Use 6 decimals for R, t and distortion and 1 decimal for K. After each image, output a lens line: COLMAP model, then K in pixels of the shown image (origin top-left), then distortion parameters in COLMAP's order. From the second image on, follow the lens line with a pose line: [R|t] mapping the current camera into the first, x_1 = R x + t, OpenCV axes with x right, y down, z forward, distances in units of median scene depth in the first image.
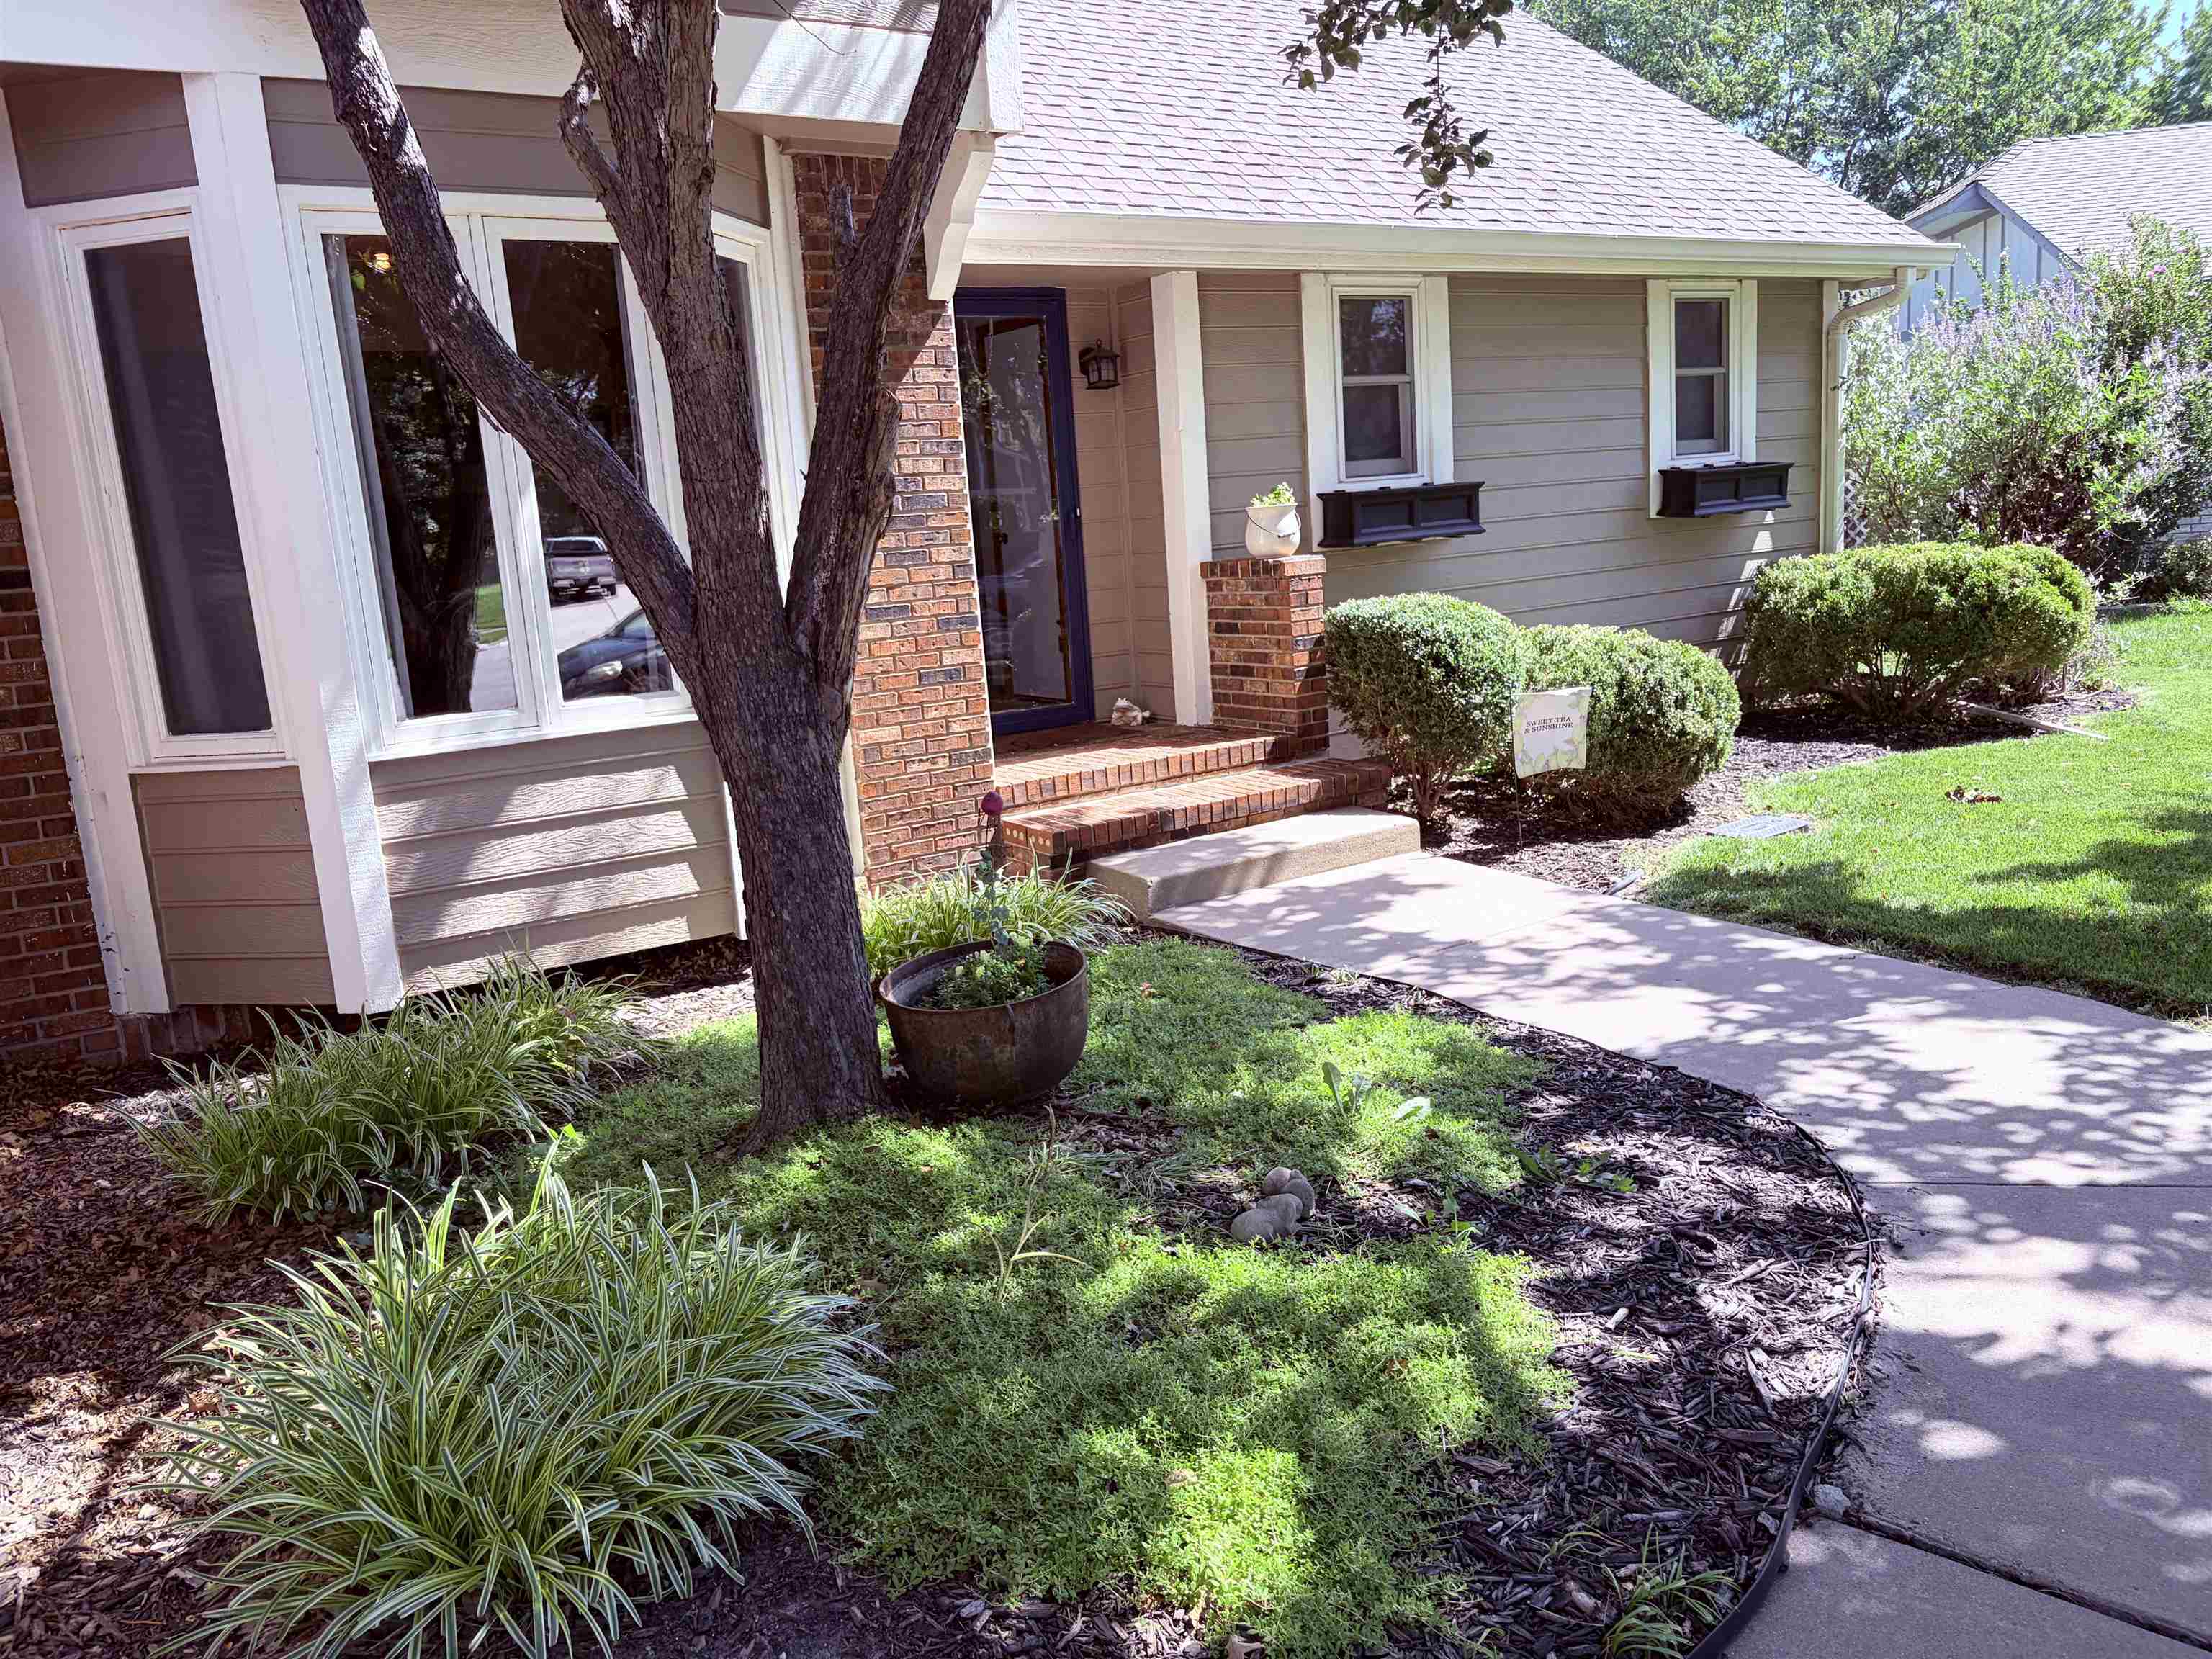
lens RADIAL K [[1690.2, 0, 1100.7], [0, 1690.2, 828.1], [0, 0, 1]] dist [0.031110, -0.001143]
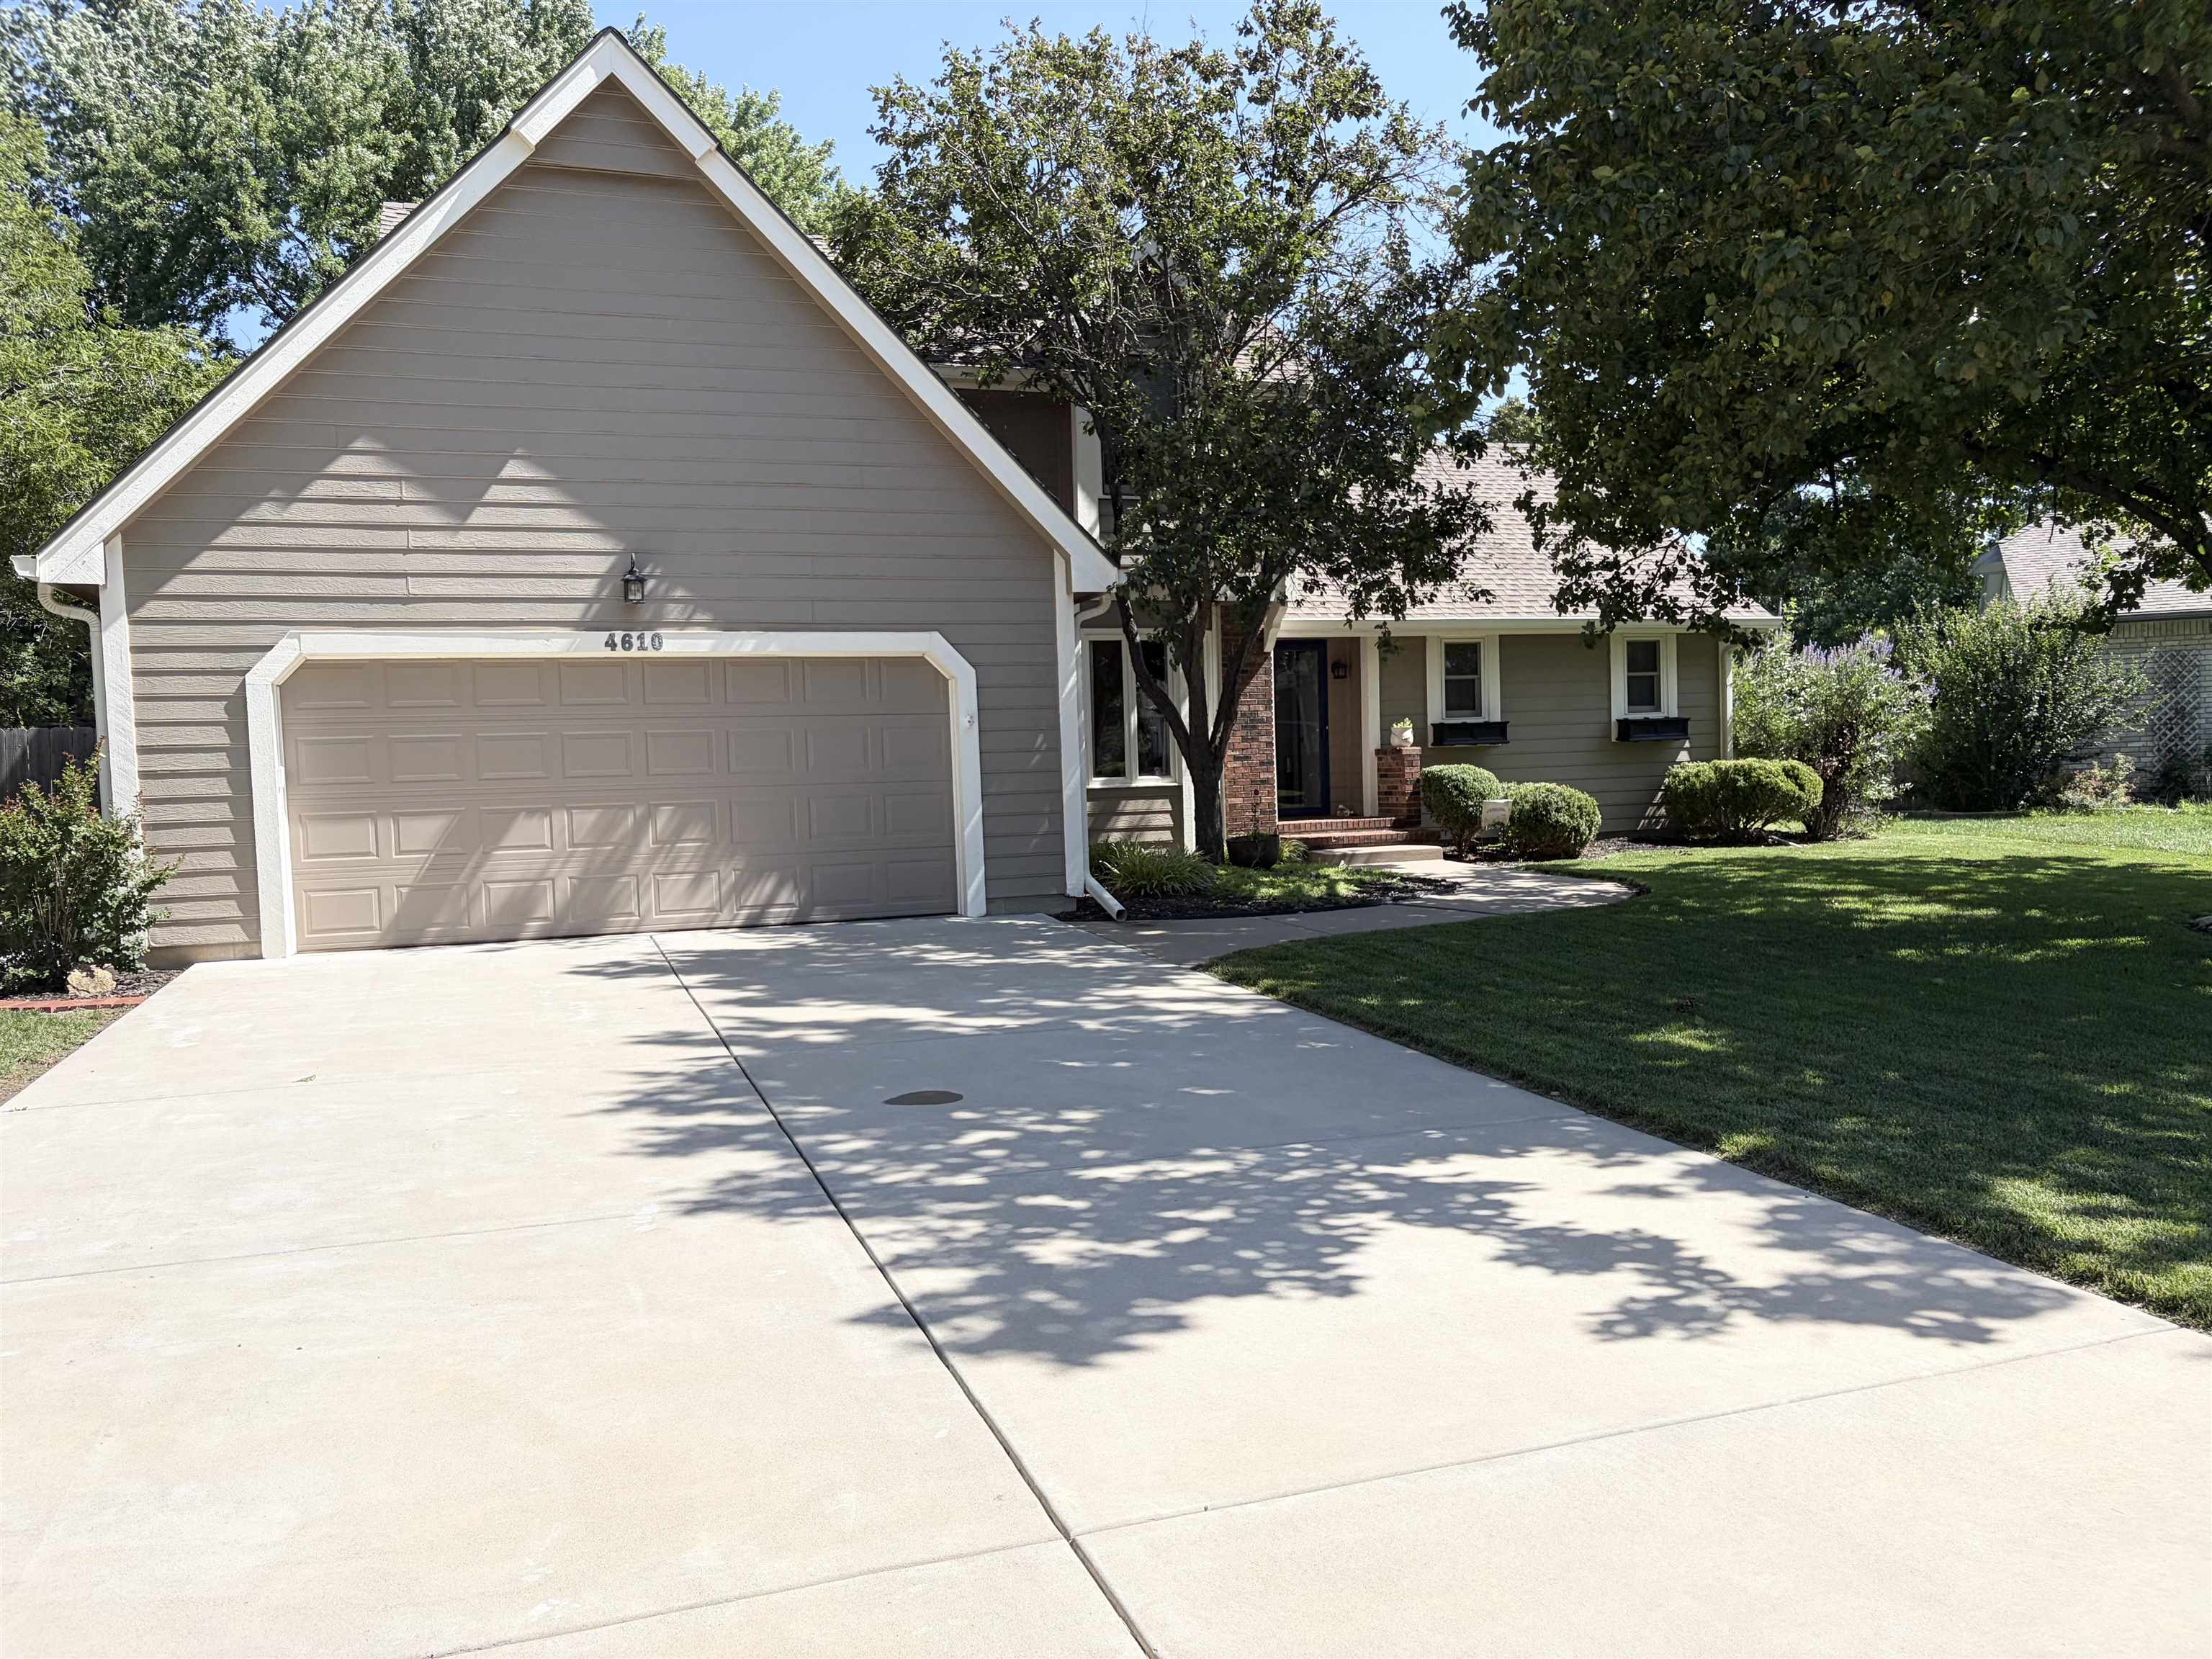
lens RADIAL K [[1690.2, 0, 1105.1], [0, 1690.2, 829.0], [0, 0, 1]] dist [0.031110, -0.001143]
pose [[0.969162, 0.047463, -0.241811, 0.277529], [-0.079276, 0.989163, -0.123577, 0.290597], [0.233326, 0.138936, 0.962422, -1.431279]]
